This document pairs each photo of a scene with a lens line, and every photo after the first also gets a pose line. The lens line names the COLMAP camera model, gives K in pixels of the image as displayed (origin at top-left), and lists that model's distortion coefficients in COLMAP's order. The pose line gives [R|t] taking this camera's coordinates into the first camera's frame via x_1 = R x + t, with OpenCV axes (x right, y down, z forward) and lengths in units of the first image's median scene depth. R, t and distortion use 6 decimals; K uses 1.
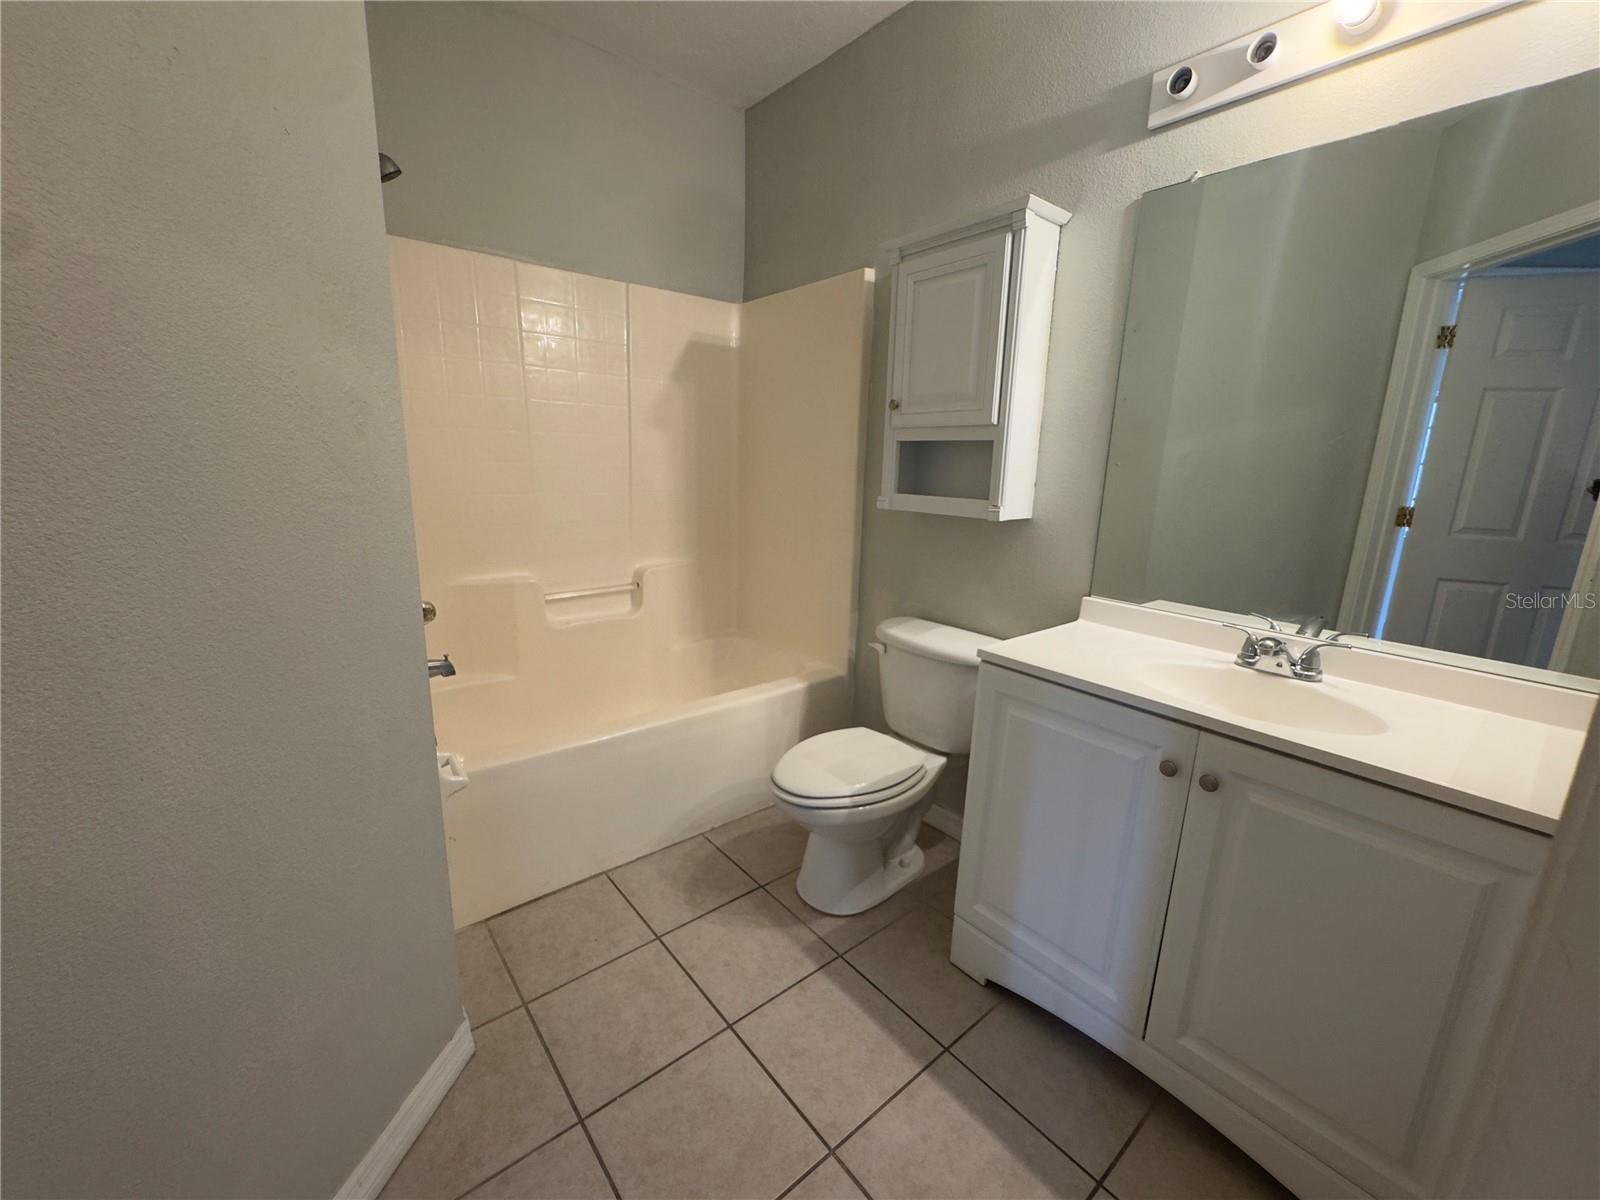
lens RADIAL K [[644.2, 0, 800.0], [0, 644.2, 600.0], [0, 0, 1]] dist [-0.005496, 0.003052]
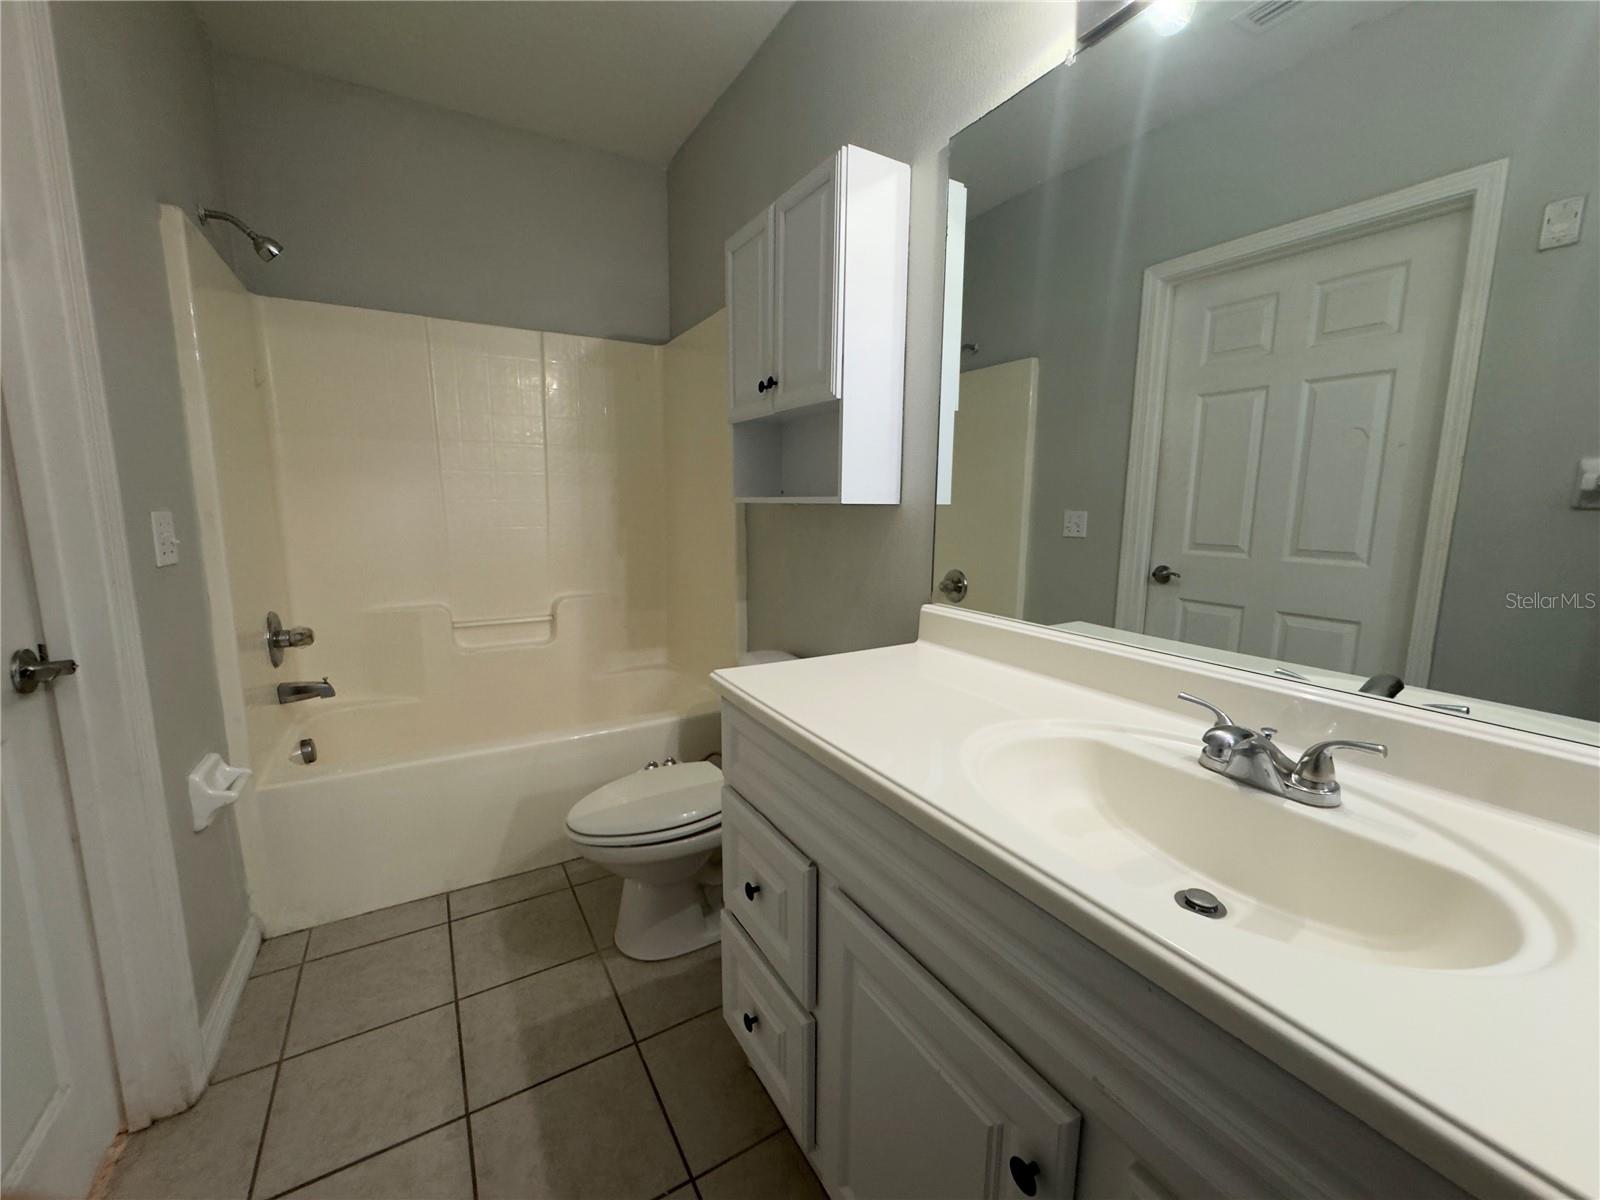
lens RADIAL K [[644.2, 0, 800.0], [0, 644.2, 600.0], [0, 0, 1]] dist [-0.005496, 0.003052]
pose [[0.982581, -0.017464, -0.185013, 0.362571], [0.003642, 0.997193, -0.074785, 0.033297], [0.185800, 0.072808, 0.979886, 0.069930]]
